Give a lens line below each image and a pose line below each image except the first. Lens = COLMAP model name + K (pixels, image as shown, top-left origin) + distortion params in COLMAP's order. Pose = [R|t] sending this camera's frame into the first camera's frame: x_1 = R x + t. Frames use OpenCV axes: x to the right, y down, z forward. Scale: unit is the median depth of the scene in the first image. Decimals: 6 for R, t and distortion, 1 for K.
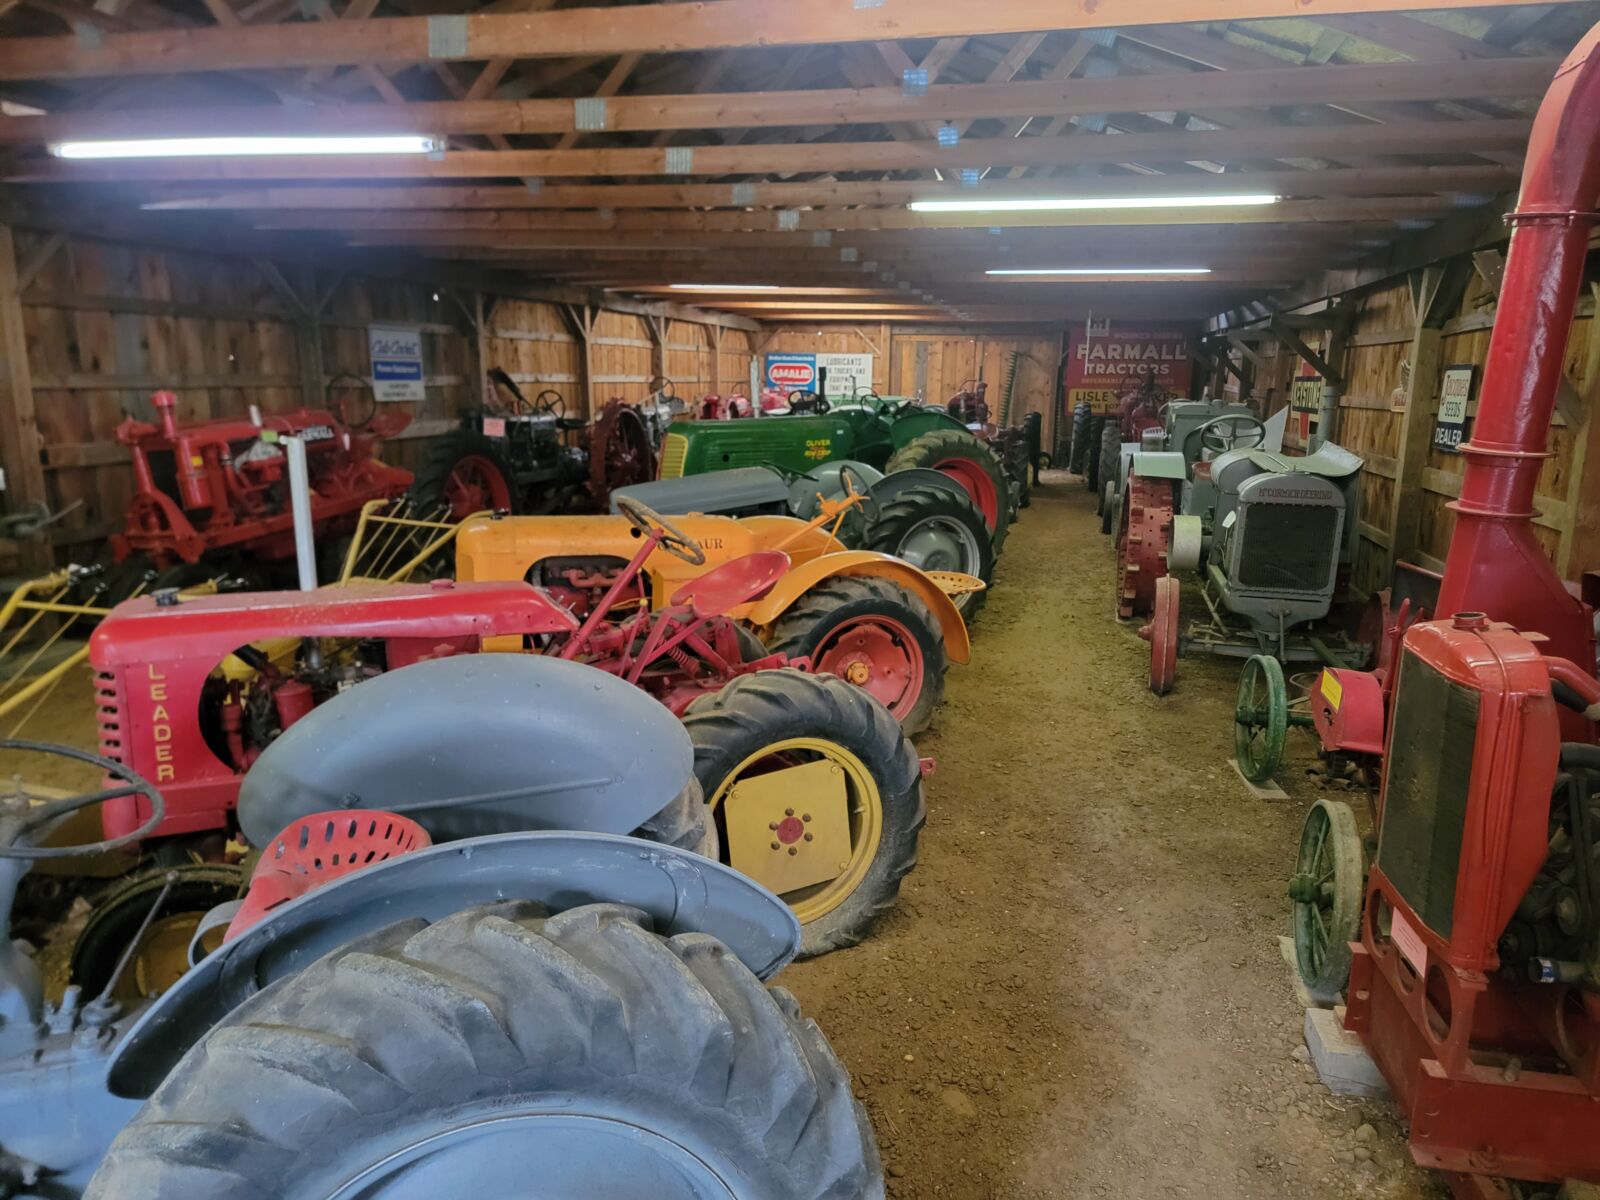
lens RADIAL K [[1116.6, 0, 800.0], [0, 1116.6, 600.0], [0, 0, 1]] dist [0.096552, -0.082504]
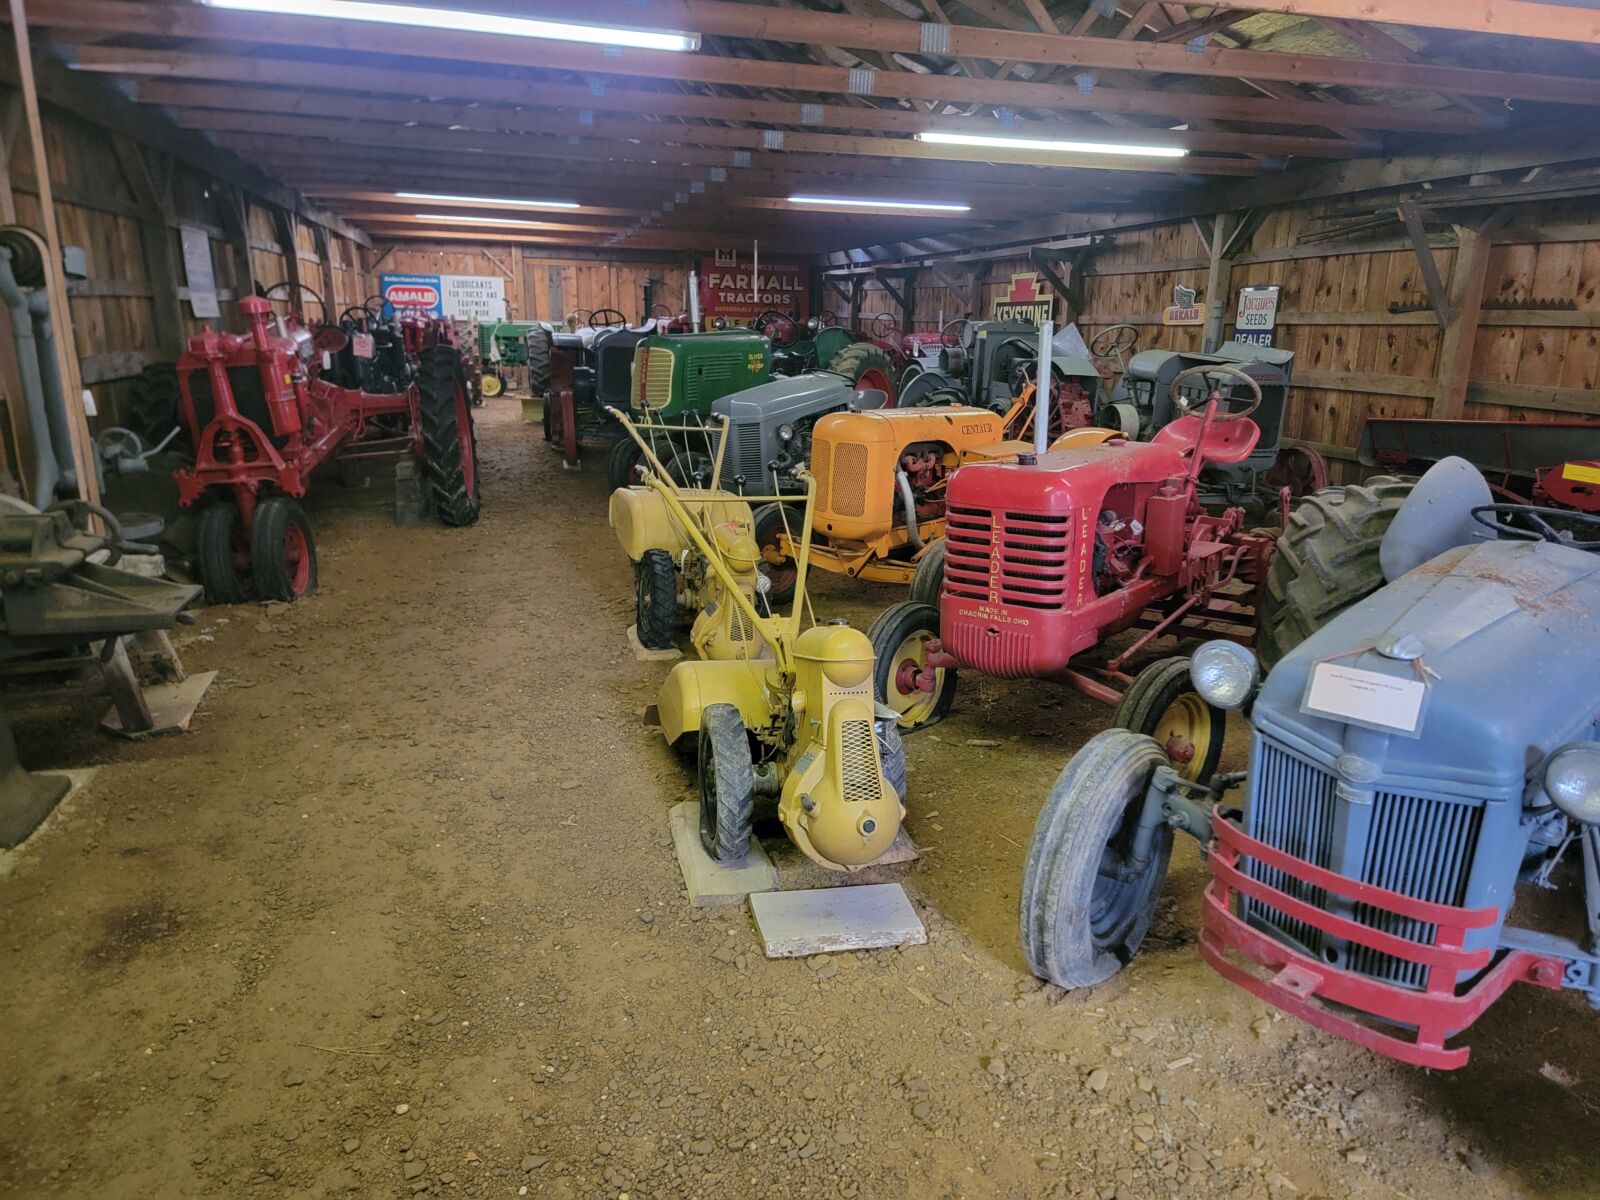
lens RADIAL K [[1116.6, 0, 800.0], [0, 1116.6, 600.0], [0, 0, 1]] dist [0.096552, -0.082504]
pose [[0.879884, -0.114894, 0.461089, -0.203572], [0.089533, 0.993035, 0.076592, 0.004880], [-0.466677, -0.026109, 0.884042, 0.015112]]
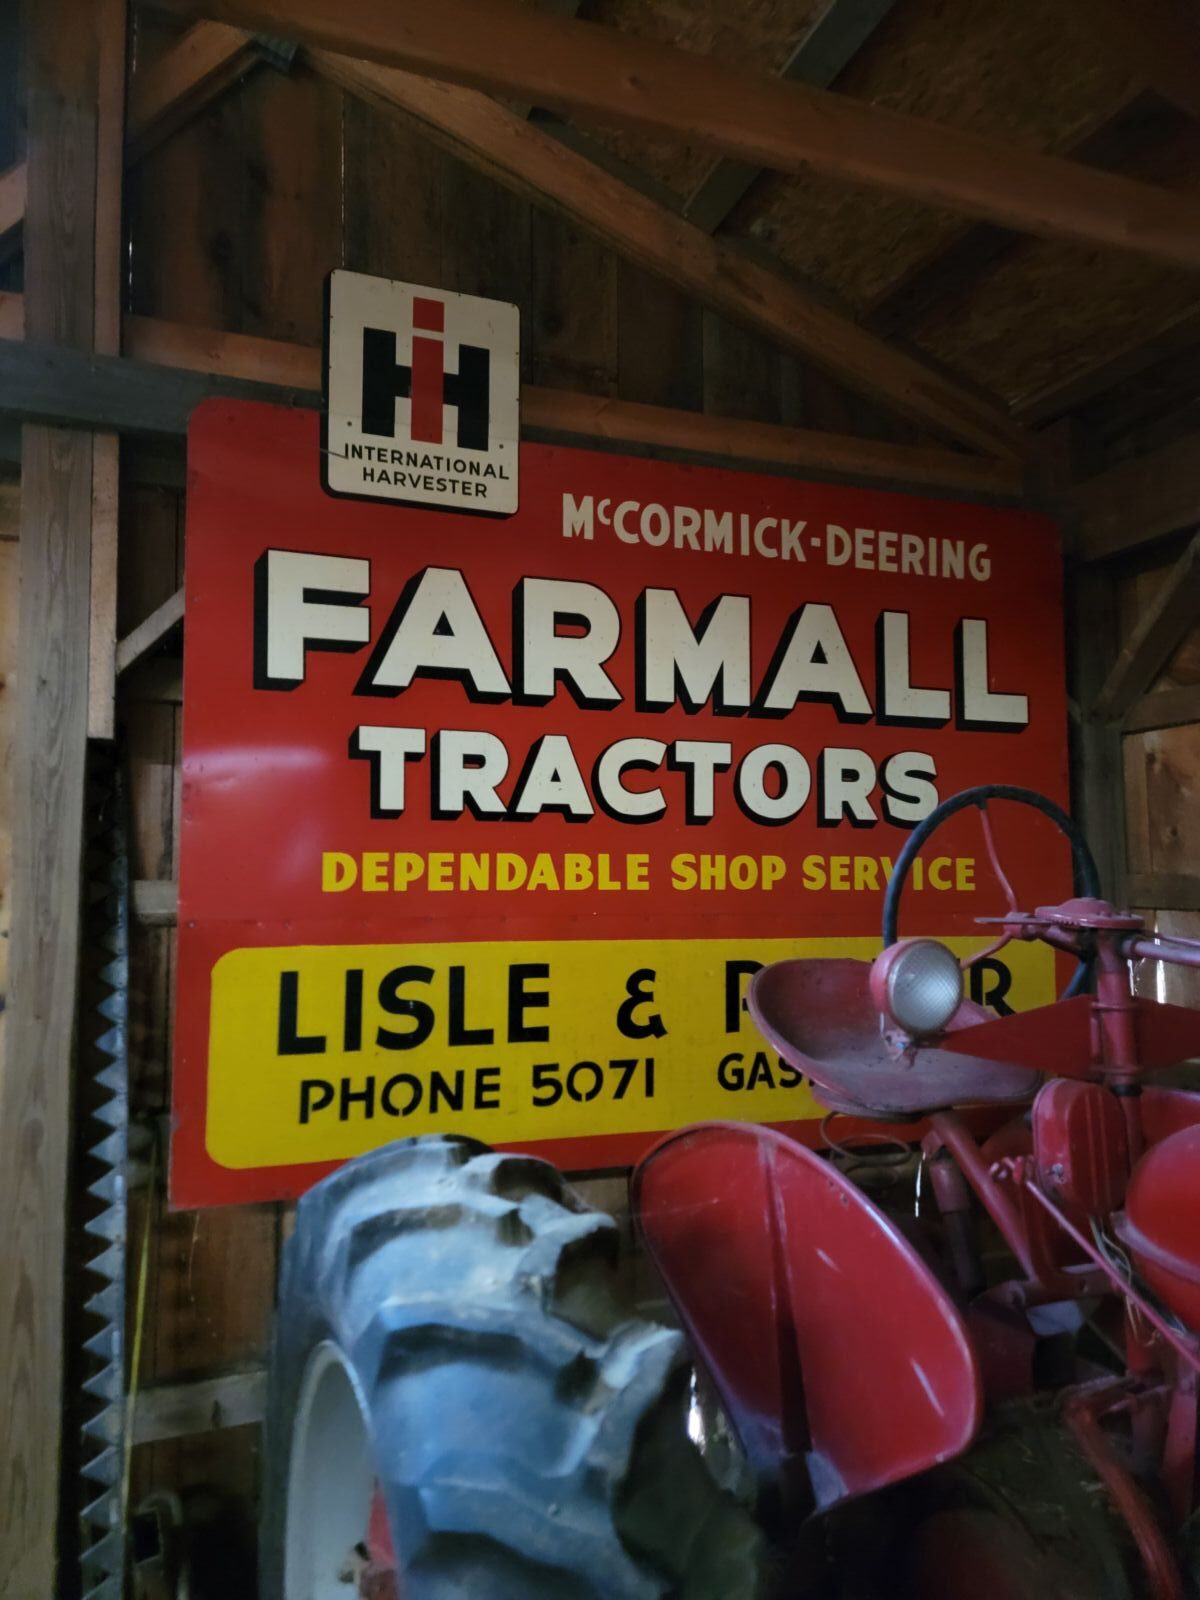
lens RADIAL K [[1116.6, 0, 600.0], [0, 1116.6, 800.0], [0, 0, 1]] dist [0.096552, -0.082504]
pose [[0.820654, 0.029521, 0.570662, 0.211920], [0.129312, 0.963163, -0.235786, -0.173850], [-0.556601, 0.267293, 0.786607, 0.906397]]
